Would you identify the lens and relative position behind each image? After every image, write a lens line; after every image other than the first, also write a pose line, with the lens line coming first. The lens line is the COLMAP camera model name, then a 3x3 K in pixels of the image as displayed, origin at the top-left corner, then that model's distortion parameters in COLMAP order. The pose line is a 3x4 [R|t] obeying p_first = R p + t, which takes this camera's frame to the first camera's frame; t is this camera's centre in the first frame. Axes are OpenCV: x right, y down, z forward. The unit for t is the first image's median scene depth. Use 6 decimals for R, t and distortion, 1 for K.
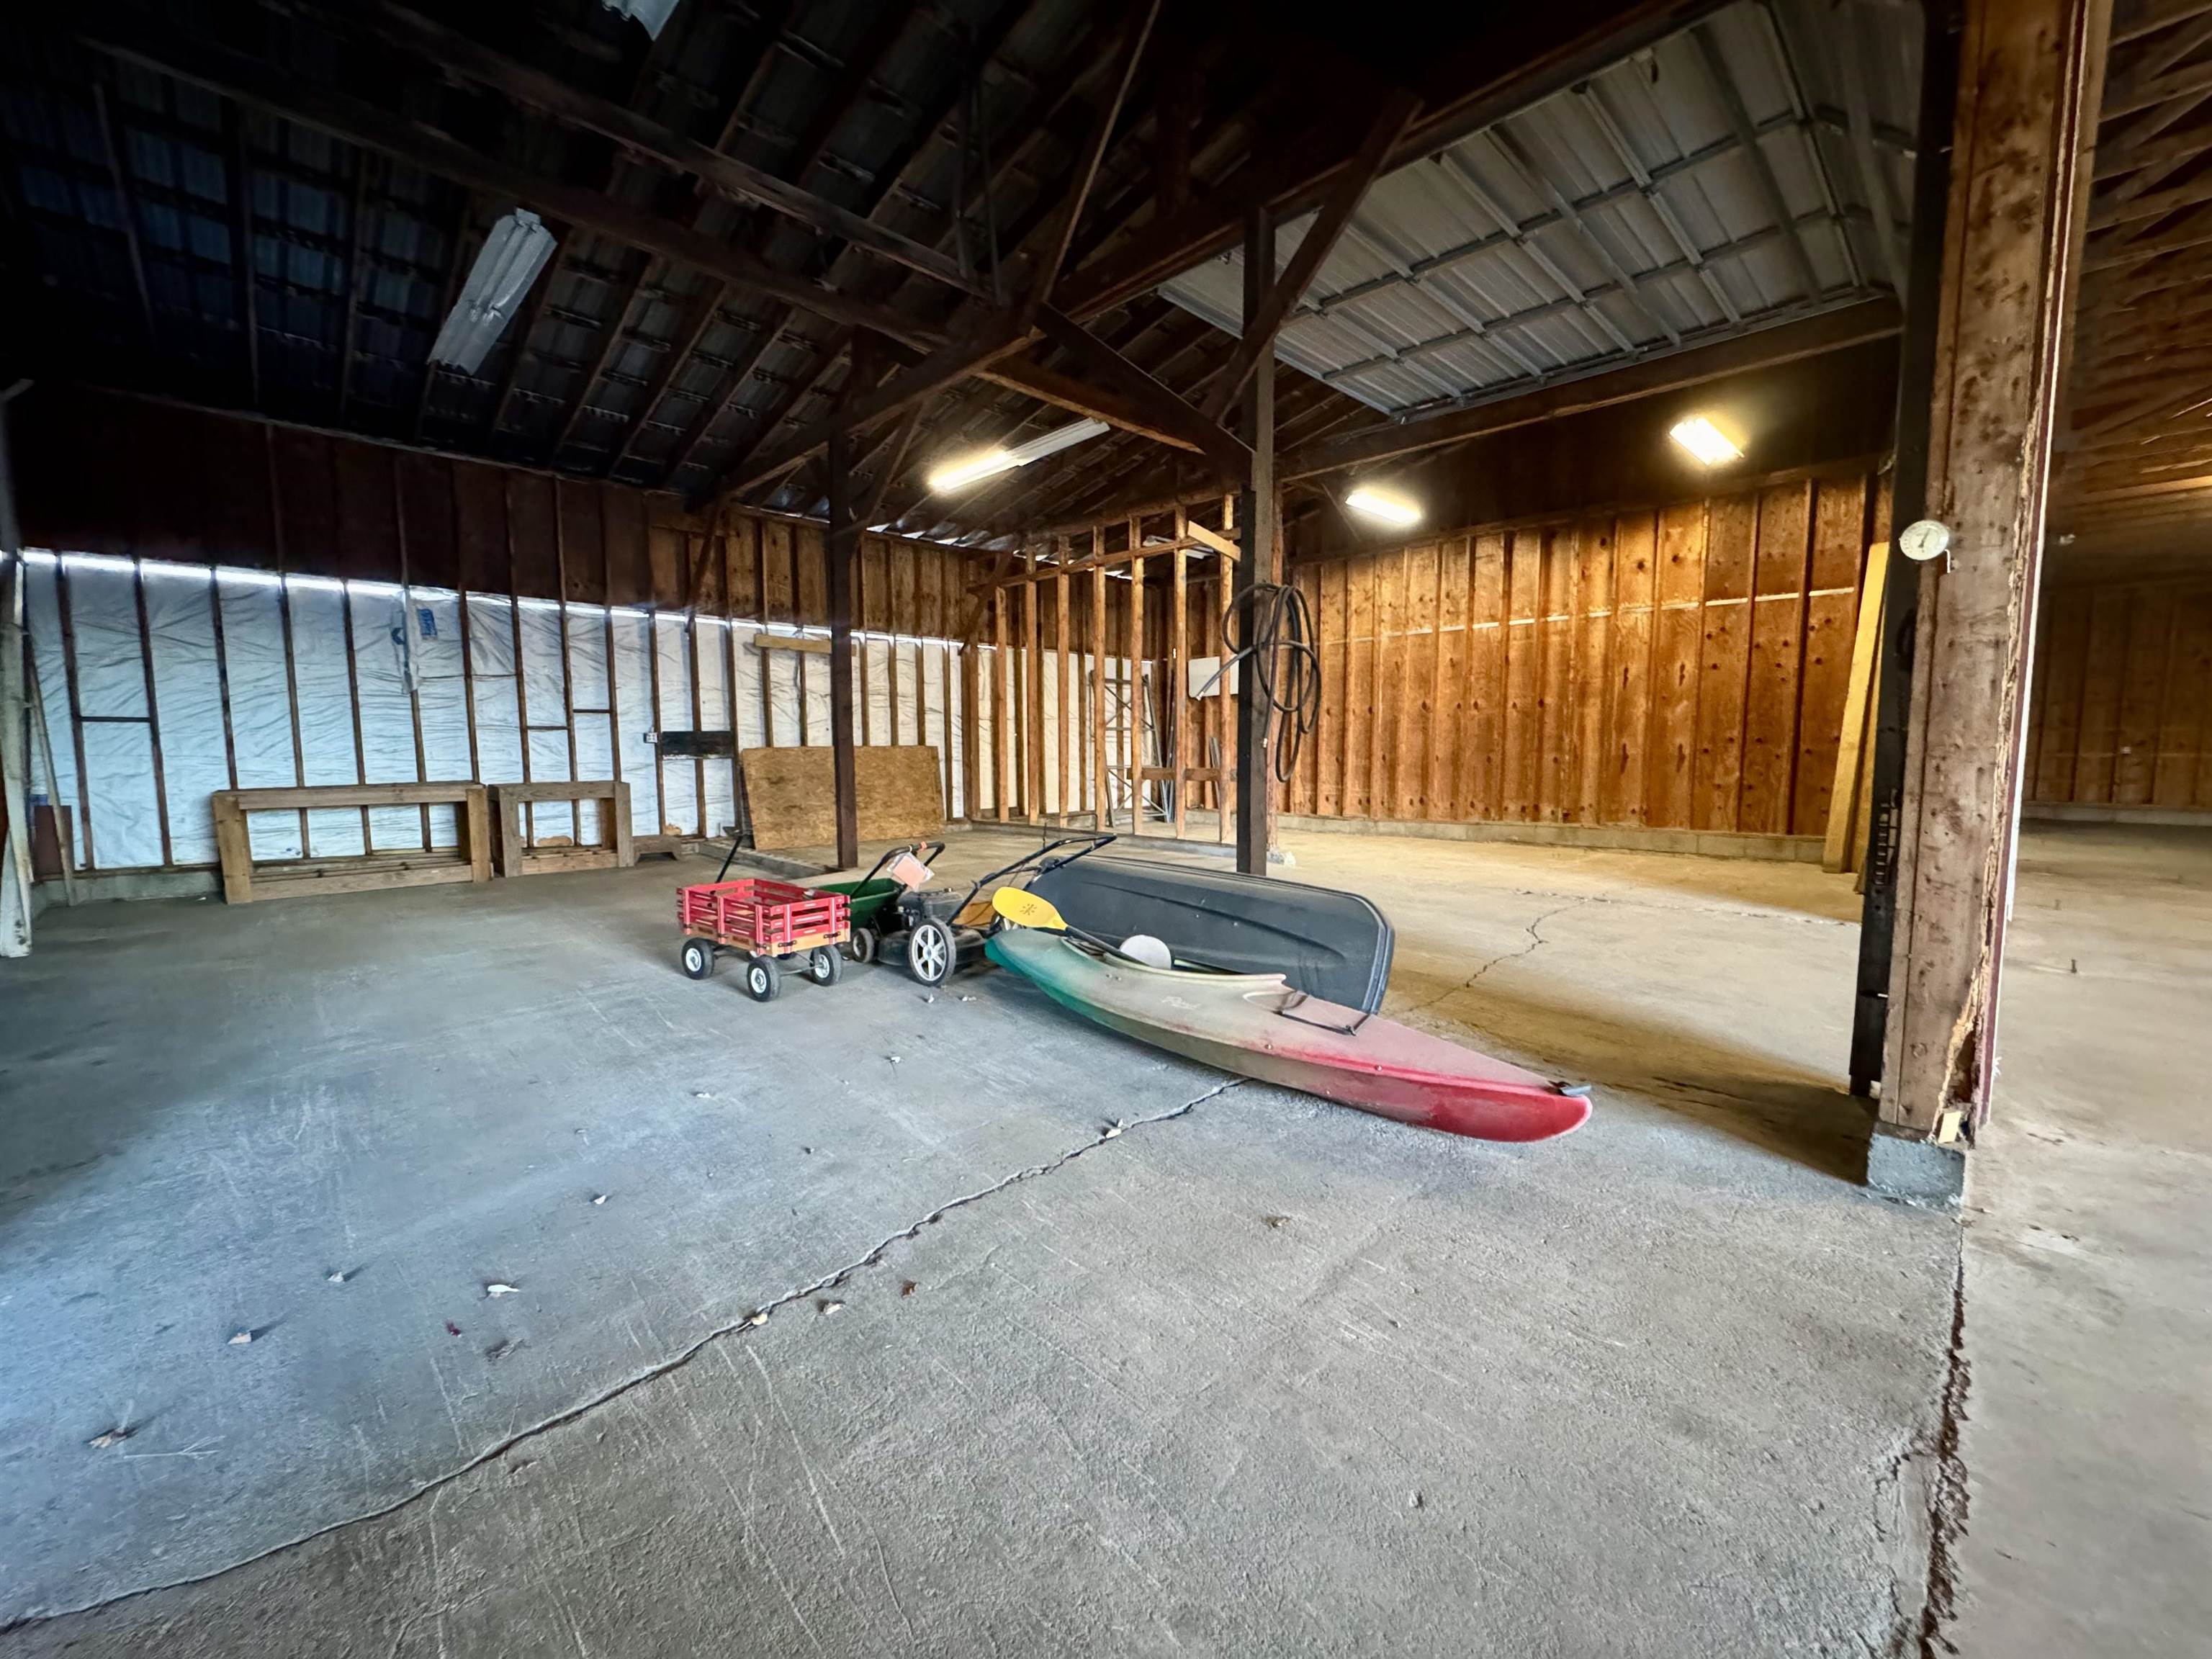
lens RADIAL K [[879.6, 0, 1108.0], [0, 879.6, 828.0], [0, 0, 1]] dist [-0.002971, 0.000610]
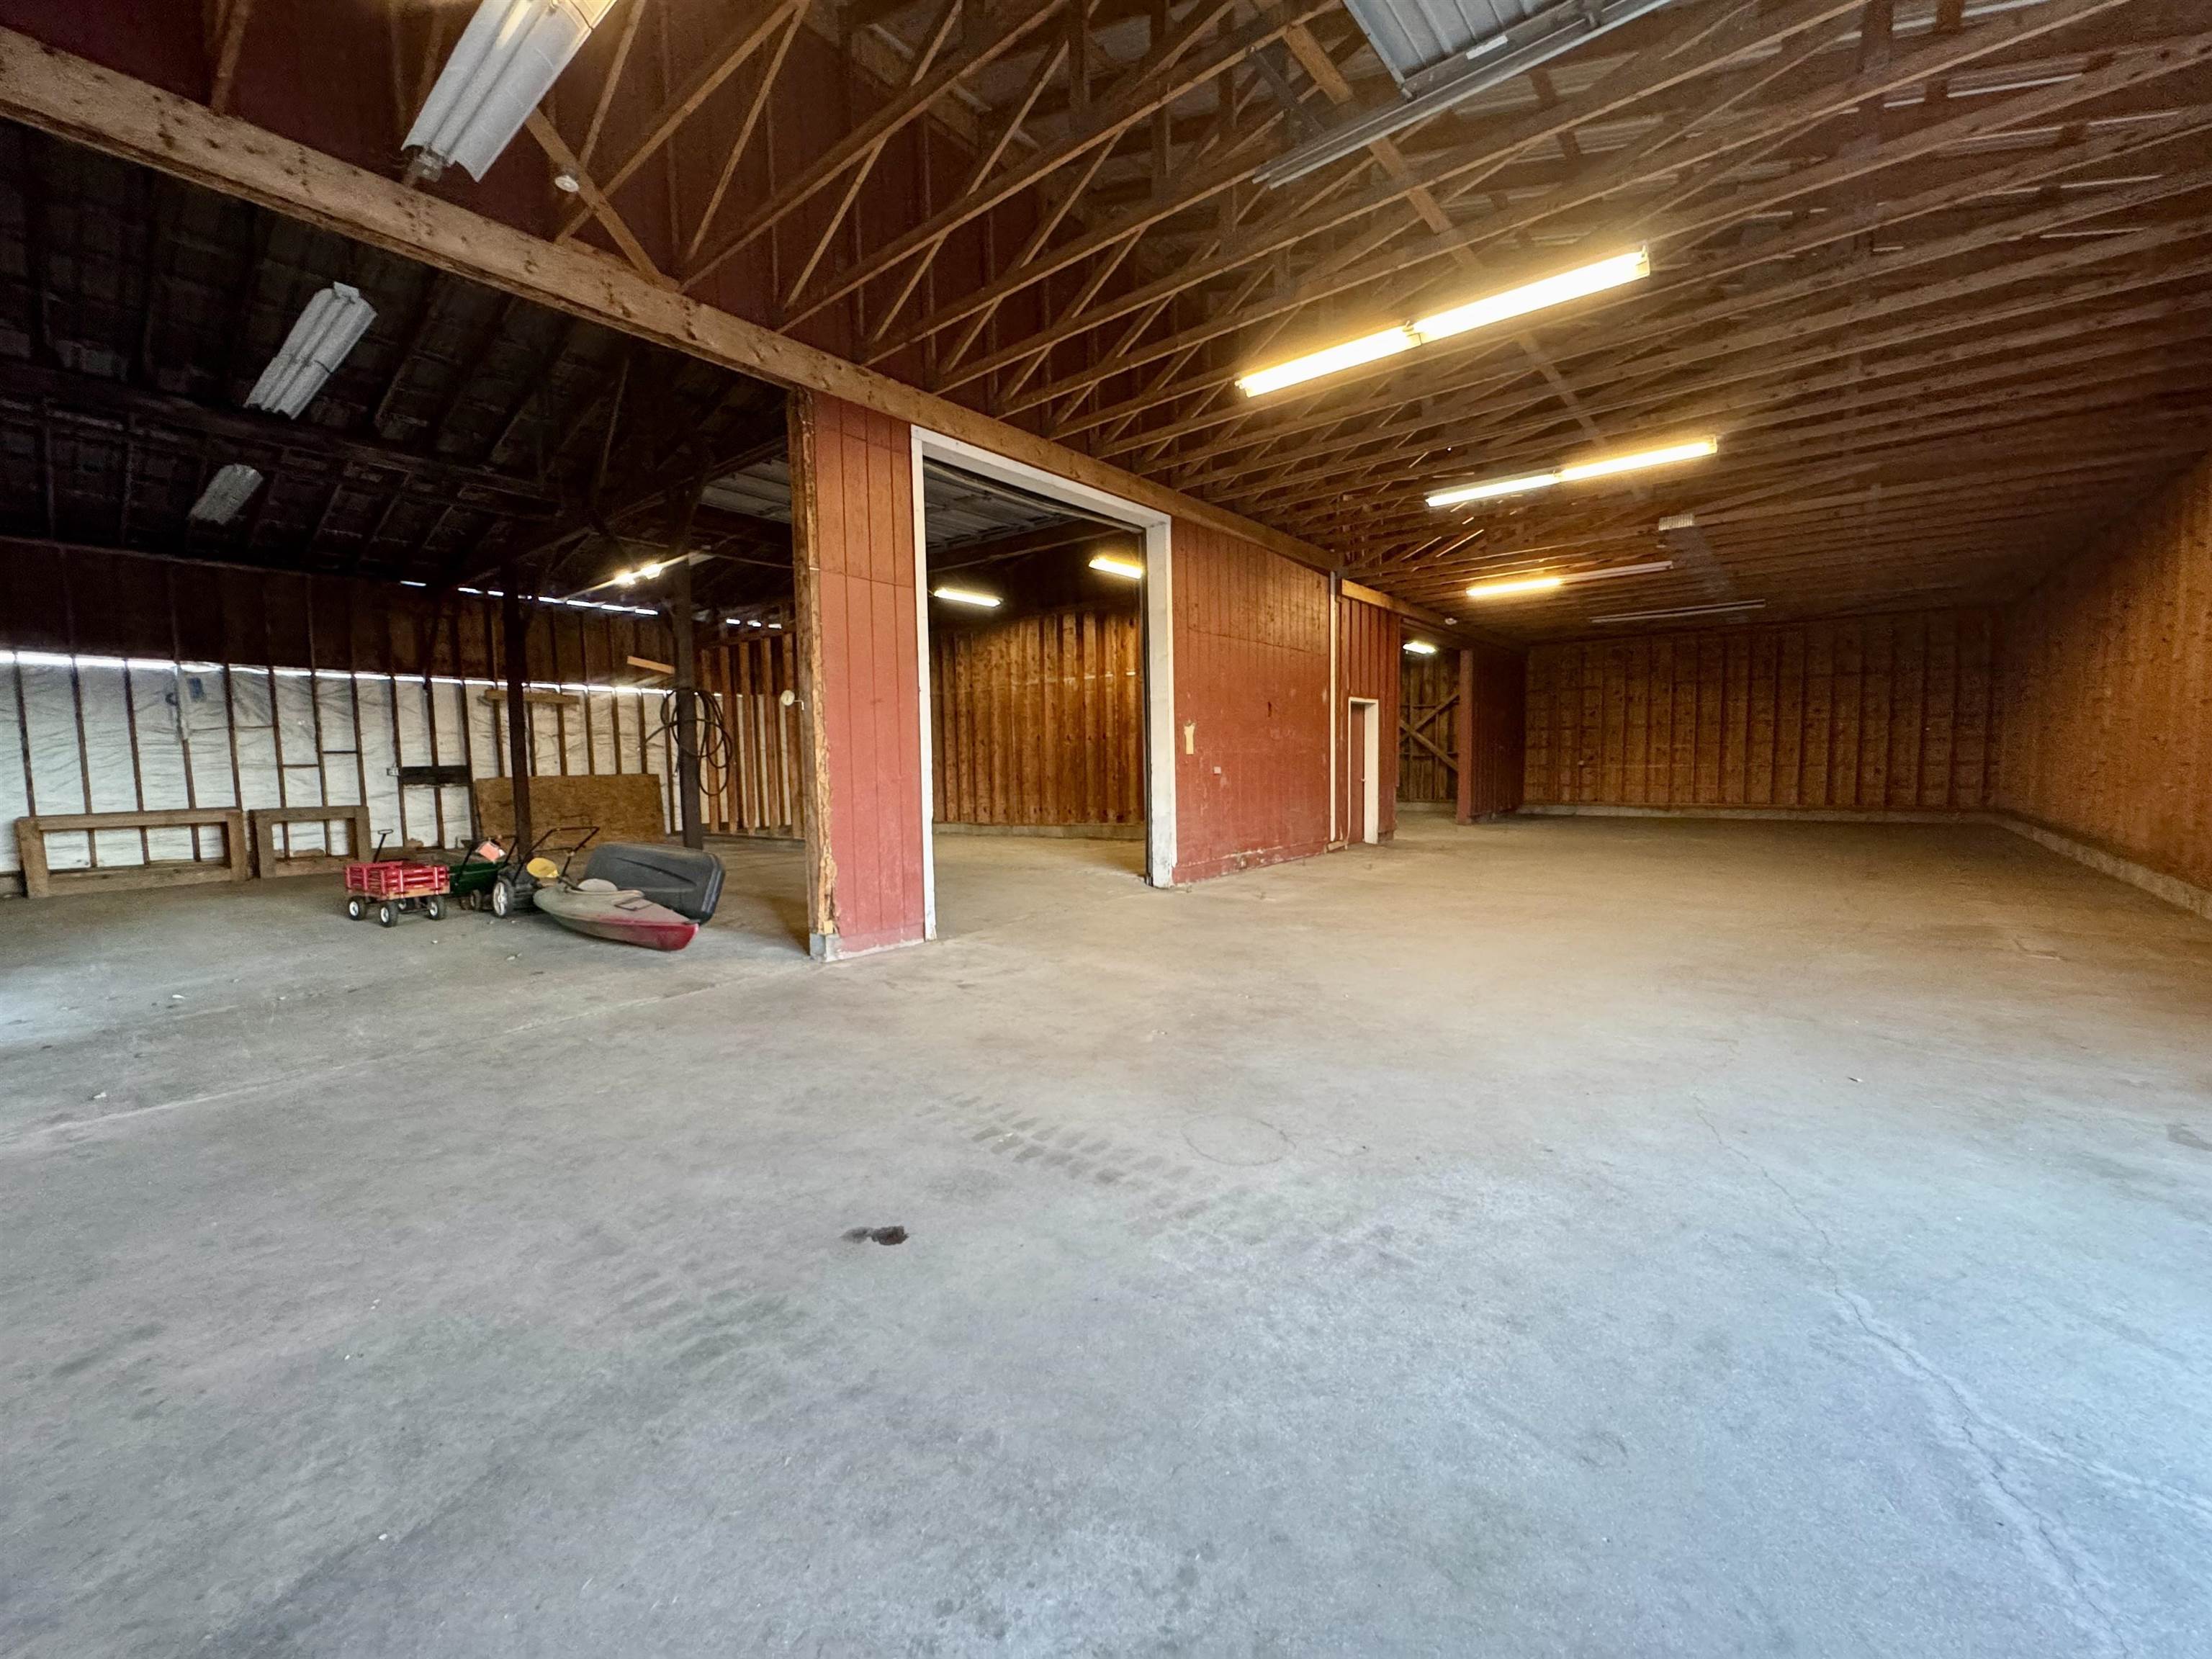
lens RADIAL K [[879.6, 0, 1105.8], [0, 879.6, 828.7], [0, 0, 1]] dist [-0.002971, 0.000610]
pose [[0.993009, -0.022398, 0.115895, 0.432388], [0.024771, 0.999511, -0.019077, 0.037204], [-0.115411, 0.021815, 0.993078, -0.471491]]
